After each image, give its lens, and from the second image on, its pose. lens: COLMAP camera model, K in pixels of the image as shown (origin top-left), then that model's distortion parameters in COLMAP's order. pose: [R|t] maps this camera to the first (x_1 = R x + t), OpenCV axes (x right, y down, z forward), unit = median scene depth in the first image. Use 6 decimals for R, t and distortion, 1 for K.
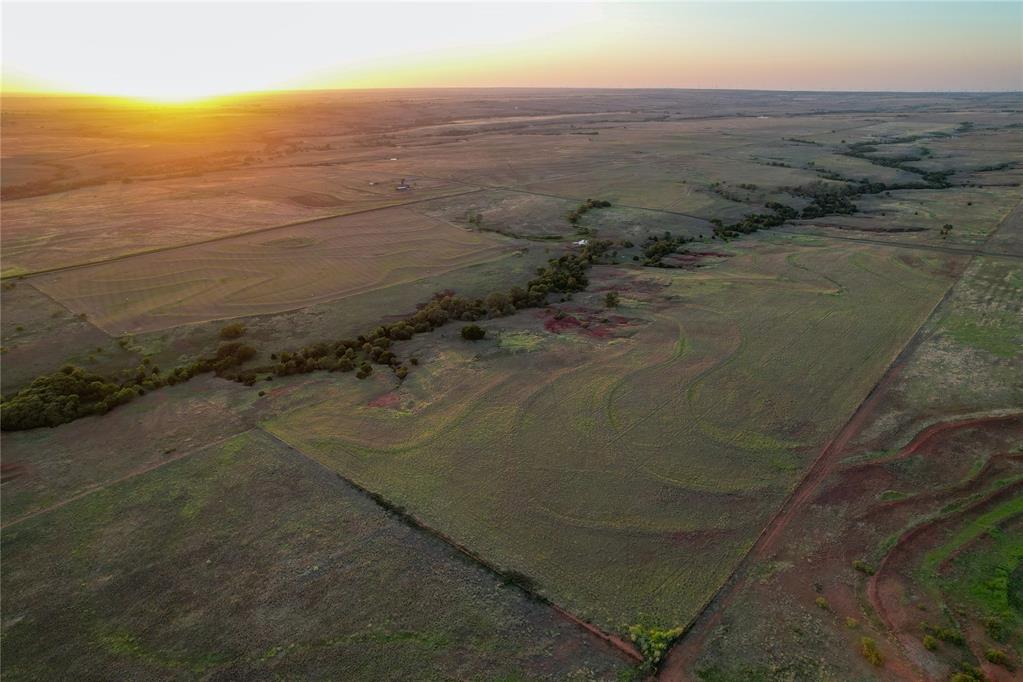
lens RADIAL K [[659.7, 0, 511.5], [0, 659.7, 341.0], [0, 0, 1]] dist [-0.079520, 0.074599]
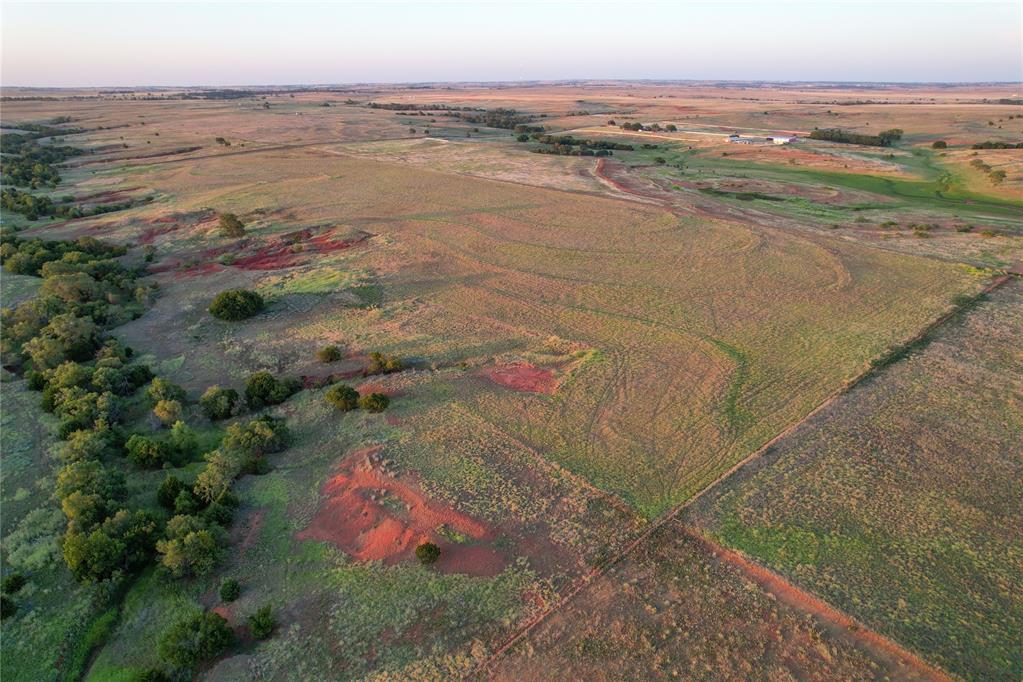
lens RADIAL K [[659.7, 0, 511.5], [0, 659.7, 341.0], [0, 0, 1]] dist [-0.079520, 0.074599]
pose [[0.125262, -0.365142, 0.922486, -0.487031], [0.367042, 0.880895, 0.298839, -0.059513], [-0.921732, 0.301158, 0.244365, 0.691382]]
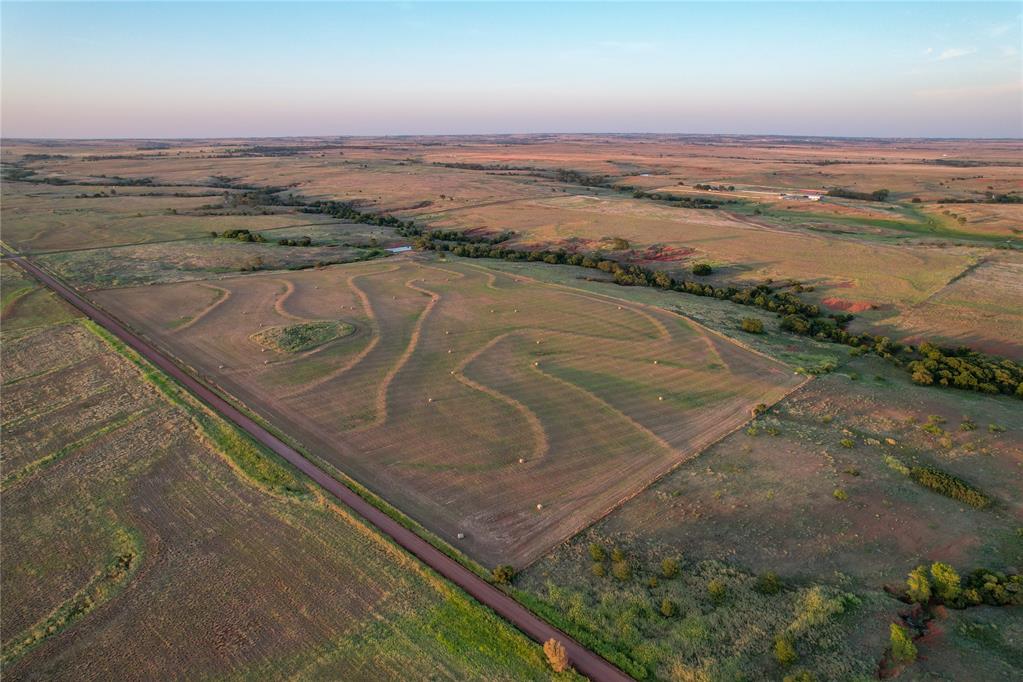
lens RADIAL K [[659.7, 0, 511.5], [0, 659.7, 341.0], [0, 0, 1]] dist [-0.079520, 0.074599]
pose [[0.059983, -0.302125, 0.951379, -1.290175], [0.365313, 0.893620, 0.260750, -0.346677], [-0.928950, 0.331910, 0.163972, 1.165069]]
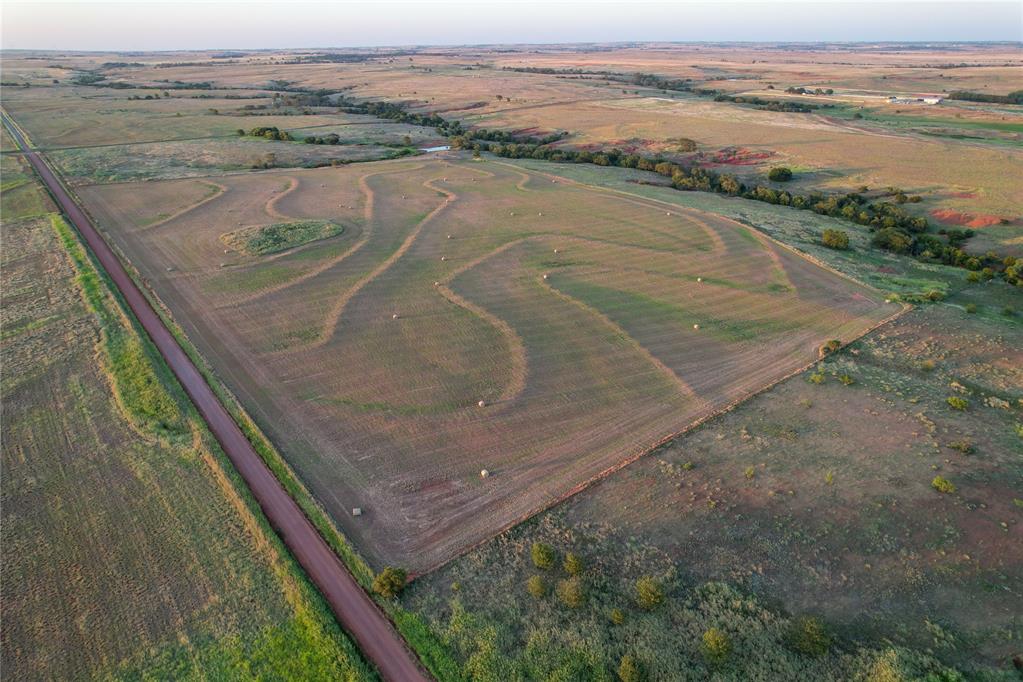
lens RADIAL K [[659.7, 0, 511.5], [0, 659.7, 341.0], [0, 0, 1]] dist [-0.079520, 0.074599]
pose [[0.178805, -0.409662, 0.894542, -1.147459], [0.367563, 0.871178, 0.325493, -0.273193], [-0.912648, 0.270601, 0.306348, 1.132499]]
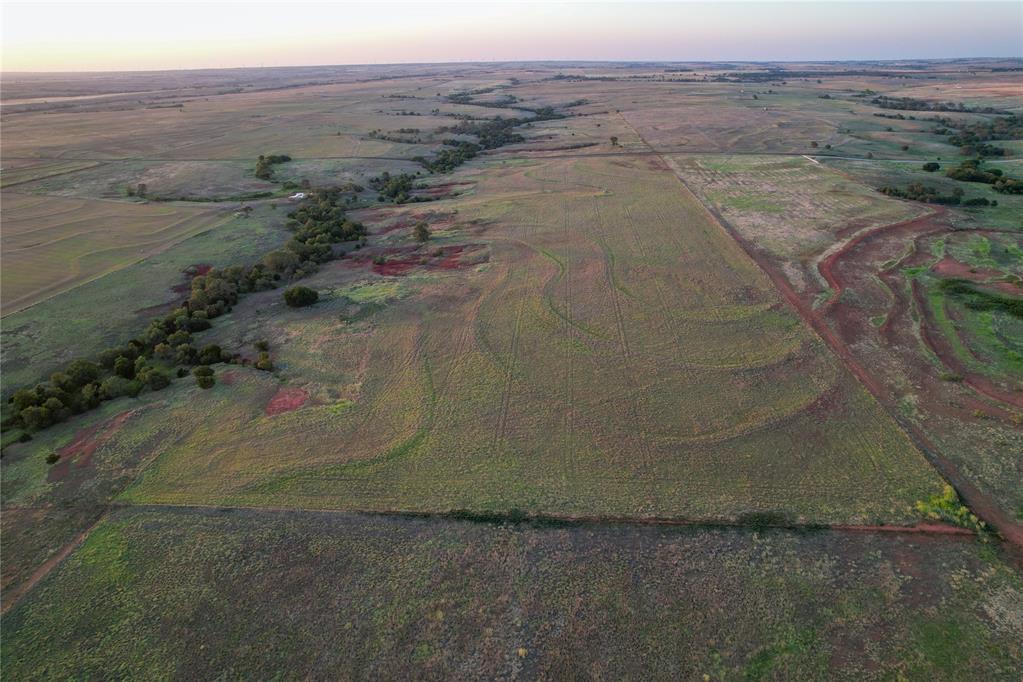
lens RADIAL K [[659.7, 0, 511.5], [0, 659.7, 341.0], [0, 0, 1]] dist [-0.079520, 0.074599]
pose [[0.801712, -0.247849, 0.543901, -0.274390], [0.233295, 0.967553, 0.097024, 0.018016], [-0.550301, 0.049104, 0.833521, 0.265951]]
